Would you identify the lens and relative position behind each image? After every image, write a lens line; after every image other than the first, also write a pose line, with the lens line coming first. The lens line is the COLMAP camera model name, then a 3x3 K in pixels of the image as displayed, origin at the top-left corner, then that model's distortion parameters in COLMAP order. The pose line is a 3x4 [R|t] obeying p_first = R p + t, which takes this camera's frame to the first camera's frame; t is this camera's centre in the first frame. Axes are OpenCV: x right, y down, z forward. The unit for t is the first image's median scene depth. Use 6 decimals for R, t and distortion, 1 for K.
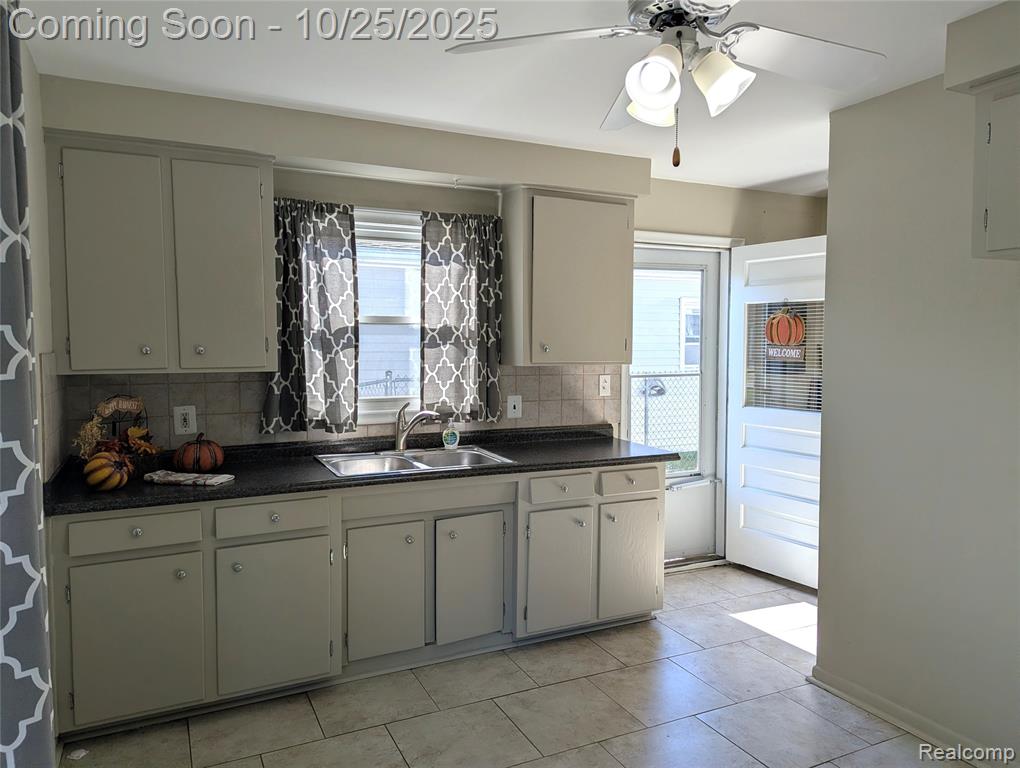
lens RADIAL K [[733.8, 0, 501.0], [0, 733.8, 380.6], [0, 0, 1]] dist [0.051803, -0.042189]
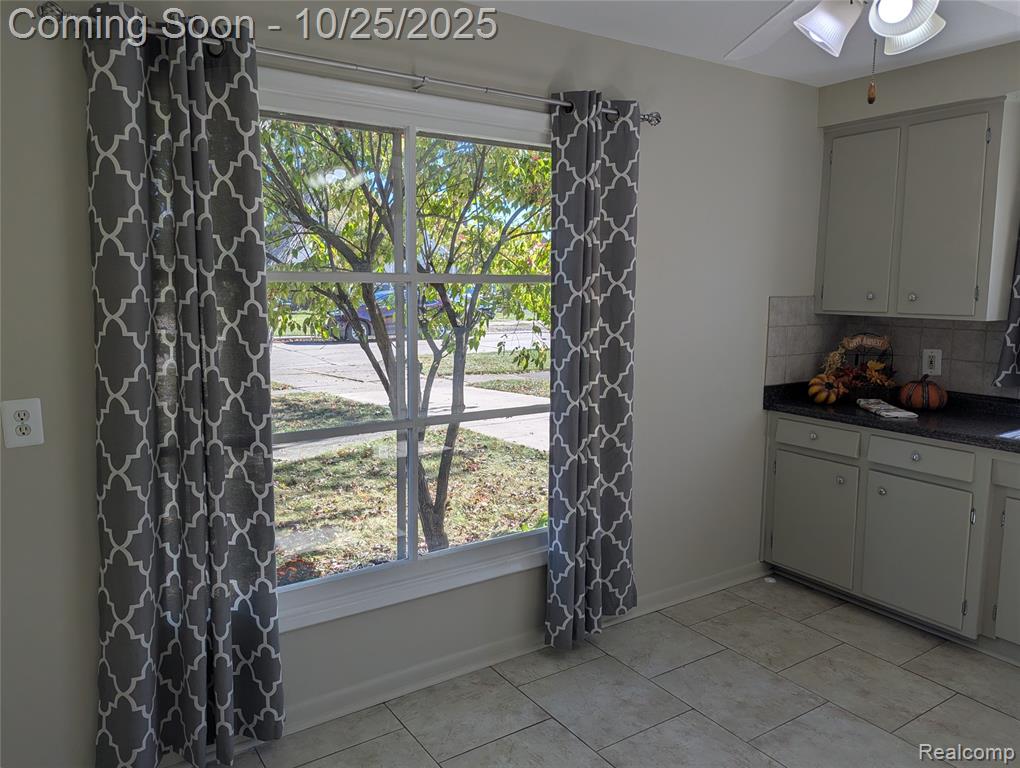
lens RADIAL K [[733.8, 0, 511.1], [0, 733.8, 373.7], [0, 0, 1]] dist [0.051803, -0.042189]
pose [[0.135525, 0.124919, -0.982867, 0.533342], [-0.065340, 0.990987, 0.116941, -0.016296], [0.988617, 0.048373, 0.142465, 0.220514]]
